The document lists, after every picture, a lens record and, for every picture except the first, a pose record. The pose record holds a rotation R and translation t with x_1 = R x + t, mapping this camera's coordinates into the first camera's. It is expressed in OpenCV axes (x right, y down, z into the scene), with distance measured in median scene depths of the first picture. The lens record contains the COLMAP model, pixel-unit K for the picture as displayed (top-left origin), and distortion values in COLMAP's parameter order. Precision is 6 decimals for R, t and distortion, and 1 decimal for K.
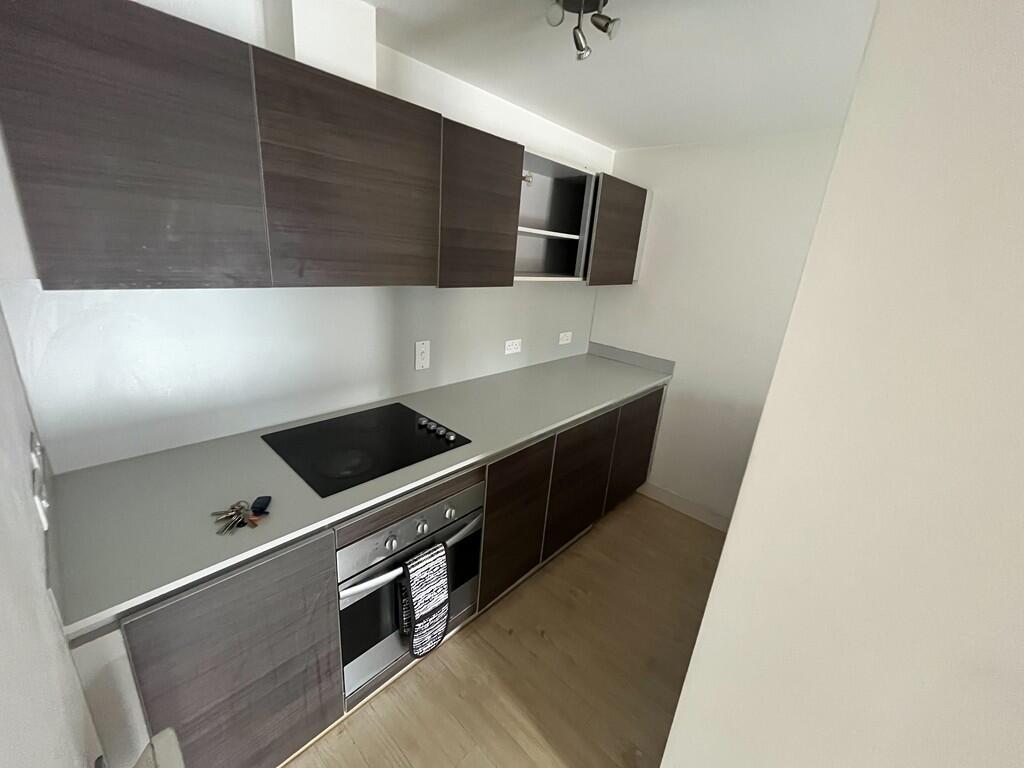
lens RADIAL K [[411.3, 0, 514.1], [0, 411.3, 383.4], [0, 0, 1]] dist [0.000137, -0.000069]
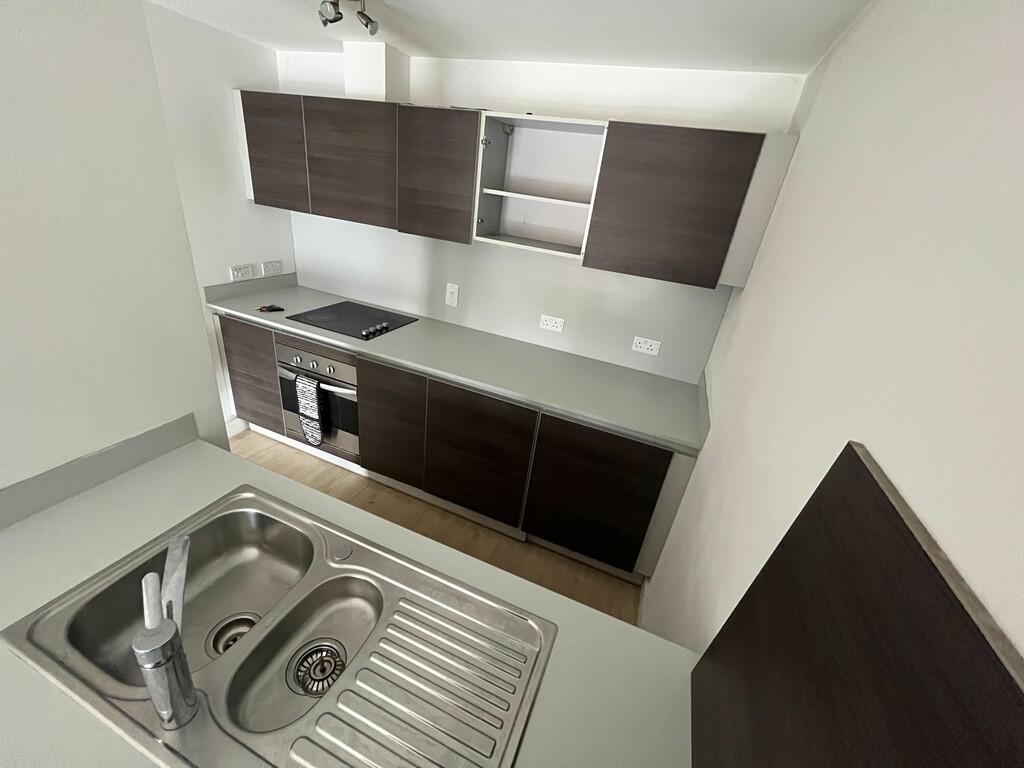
lens RADIAL K [[411.3, 0, 515.6], [0, 411.3, 382.2], [0, 0, 1]] dist [0.000137, -0.000069]
pose [[0.369545, 0.363043, -0.855357, 1.226549], [-0.379033, 0.899349, 0.217959, -0.208886], [0.848393, 0.243663, 0.469956, 0.740043]]
